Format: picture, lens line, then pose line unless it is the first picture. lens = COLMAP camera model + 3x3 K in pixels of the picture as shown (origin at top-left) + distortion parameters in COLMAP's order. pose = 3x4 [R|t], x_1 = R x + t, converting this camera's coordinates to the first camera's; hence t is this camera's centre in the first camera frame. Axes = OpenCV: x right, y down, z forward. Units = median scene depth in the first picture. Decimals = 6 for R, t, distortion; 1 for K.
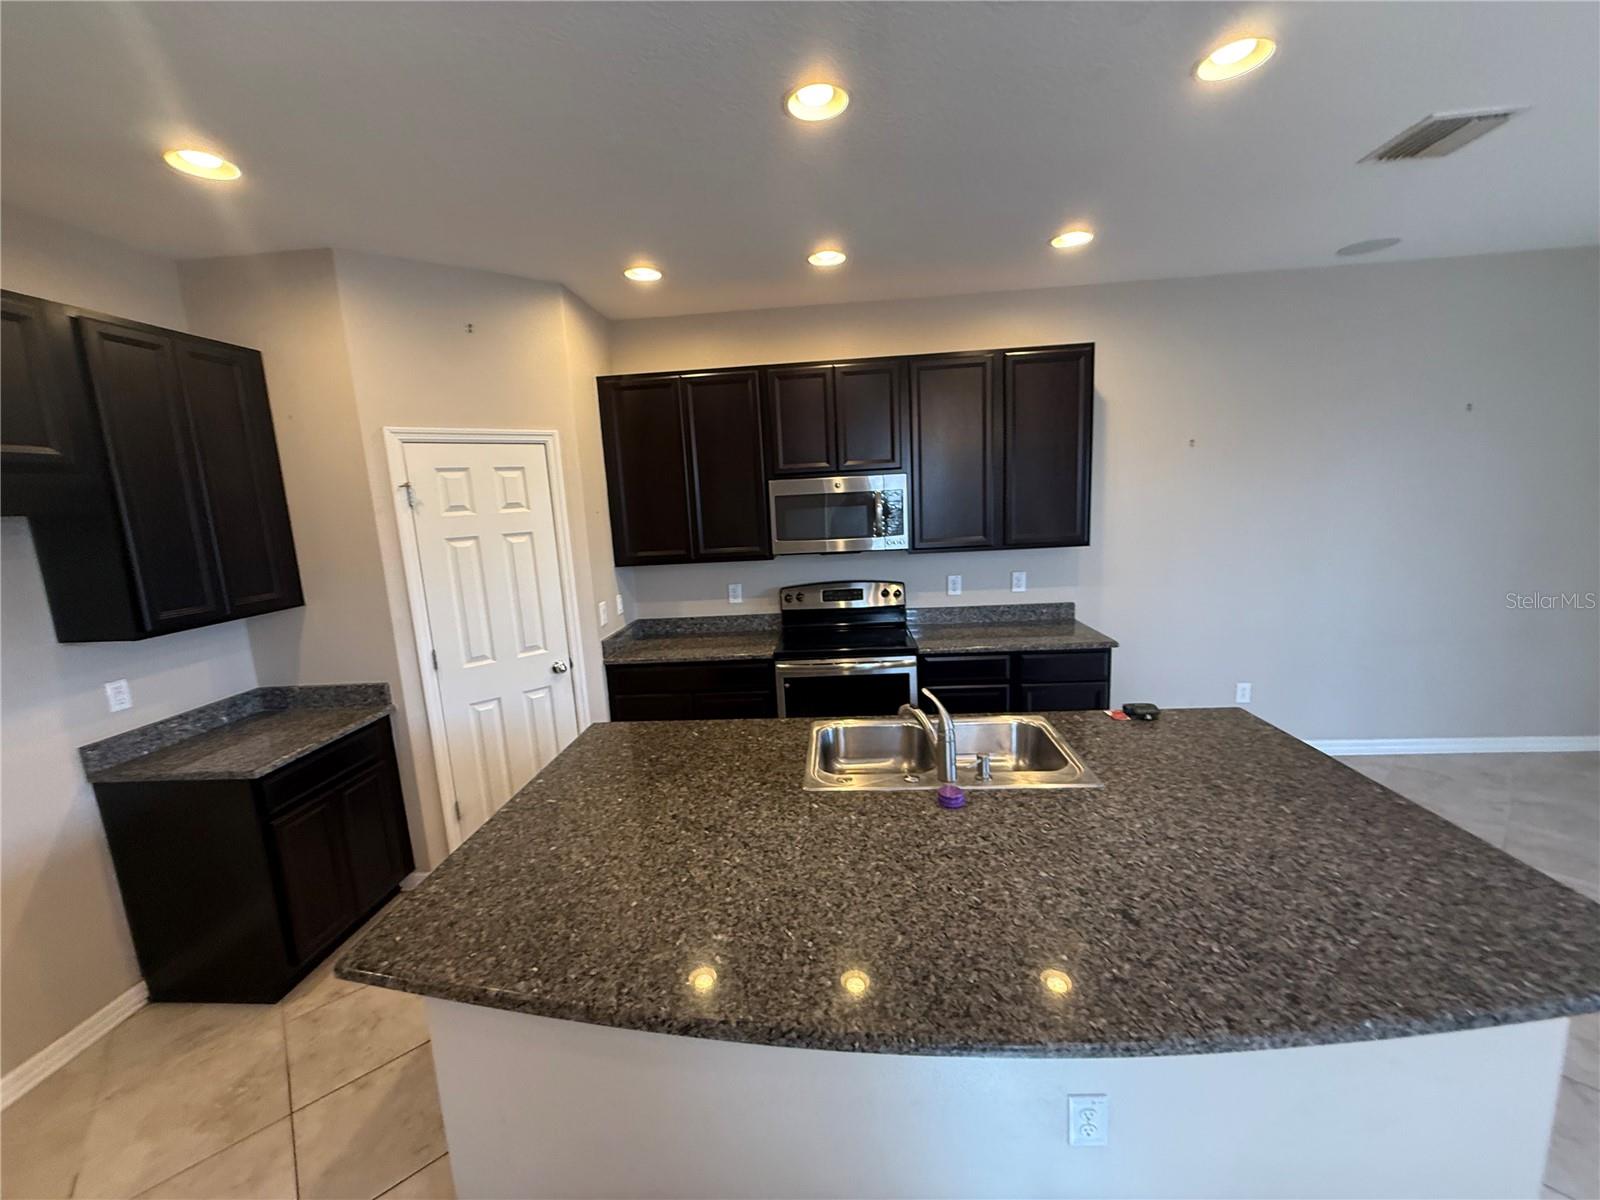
lens RADIAL K [[638.9, 0, 801.6], [0, 638.9, 598.2], [0, 0, 1]] dist [-0.001580, 0.000215]
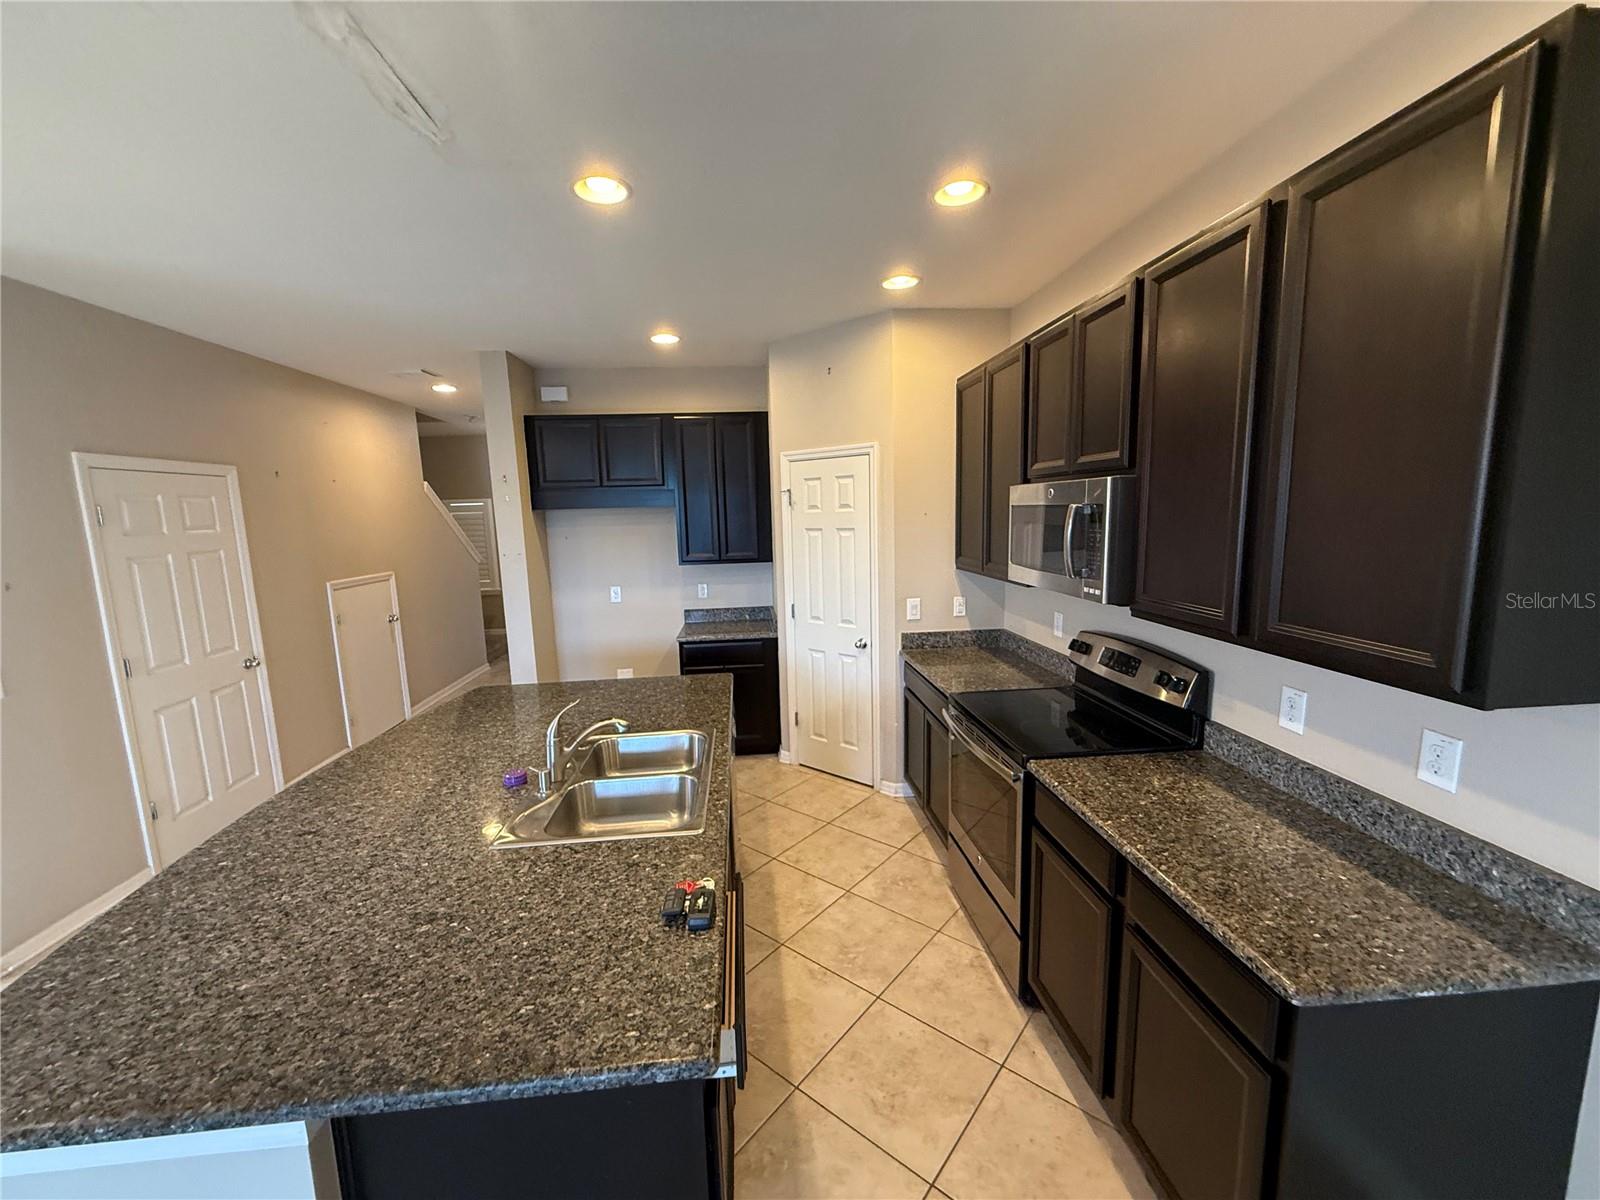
lens RADIAL K [[638.9, 0, 795.9], [0, 638.9, 605.1], [0, 0, 1]] dist [-0.001580, 0.000215]
pose [[0.153589, 0.193046, -0.969094, 0.860375], [-0.136117, 0.975515, 0.172753, -0.173638], [0.978715, 0.105377, 0.176105, 0.770002]]
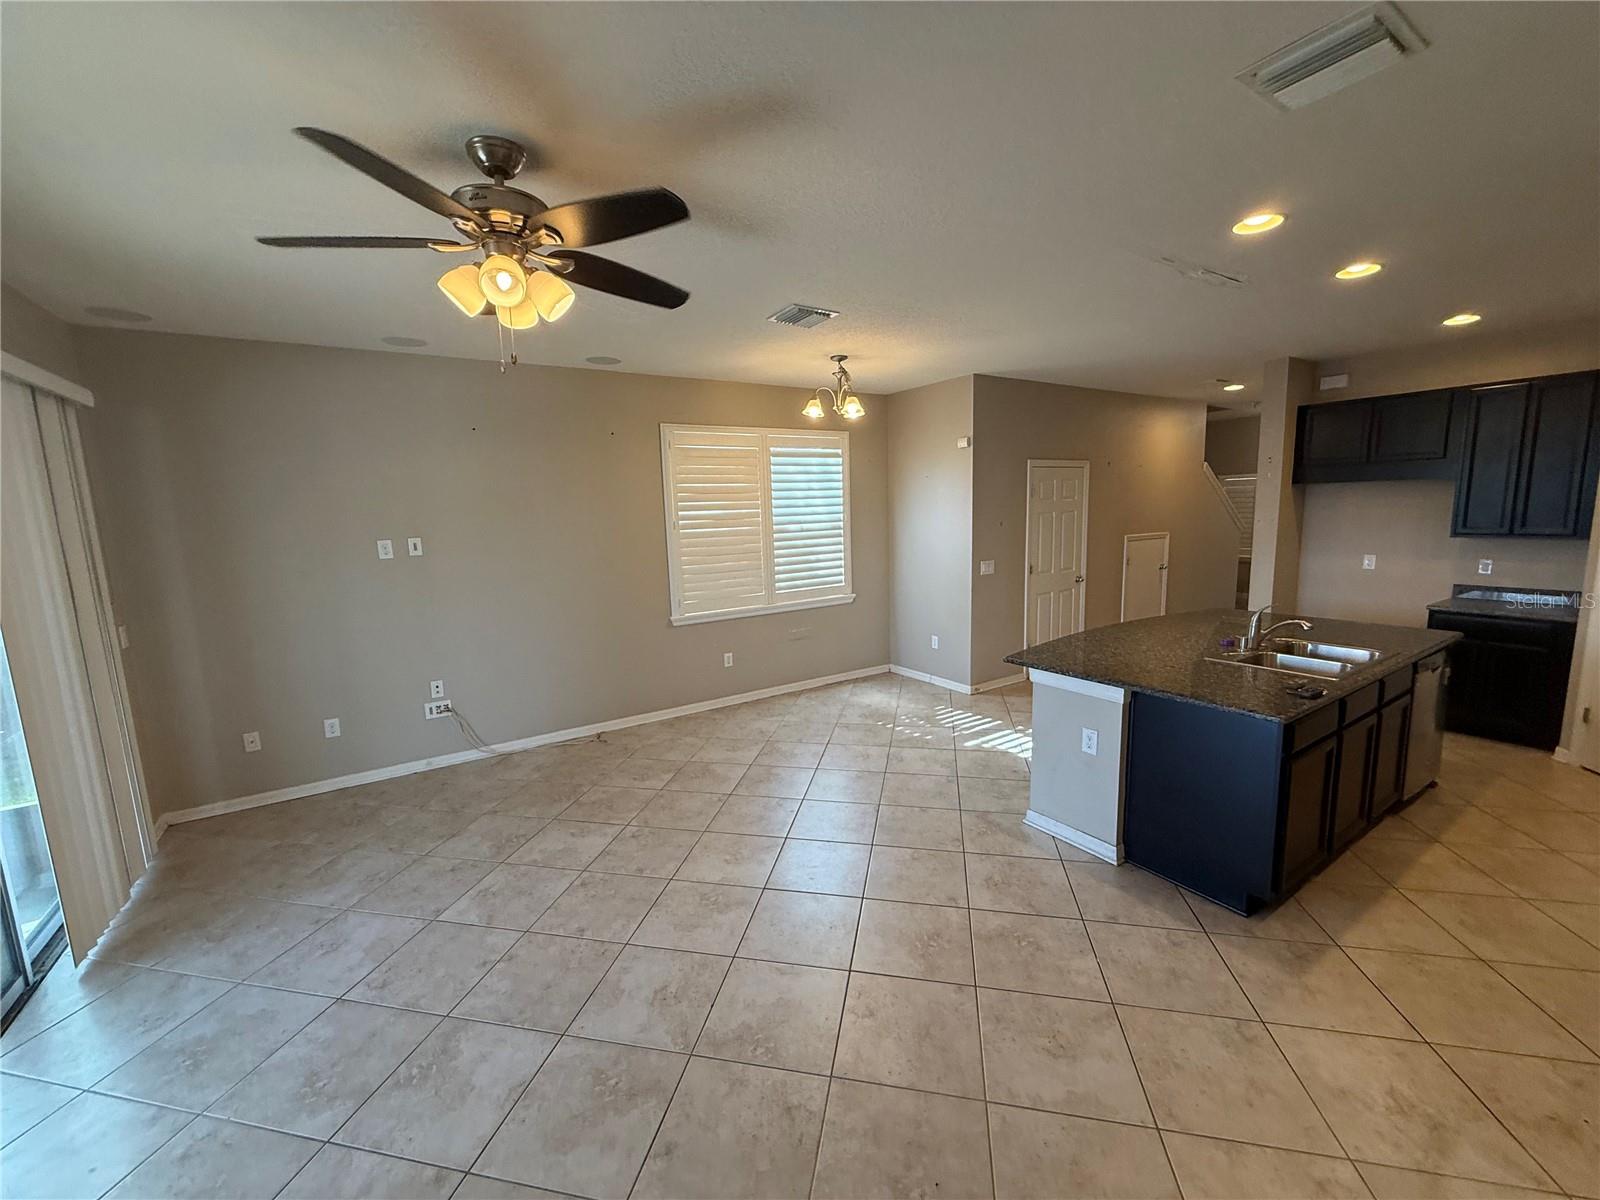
lens RADIAL K [[638.9, 0, 793.2], [0, 638.9, 598.7], [0, 0, 1]] dist [-0.001580, 0.000215]
pose [[-0.800166, 0.159414, -0.578206, 1.535716], [-0.023848, 0.954813, 0.296249, -0.245040], [0.599304, 0.250837, -0.760207, 1.027892]]
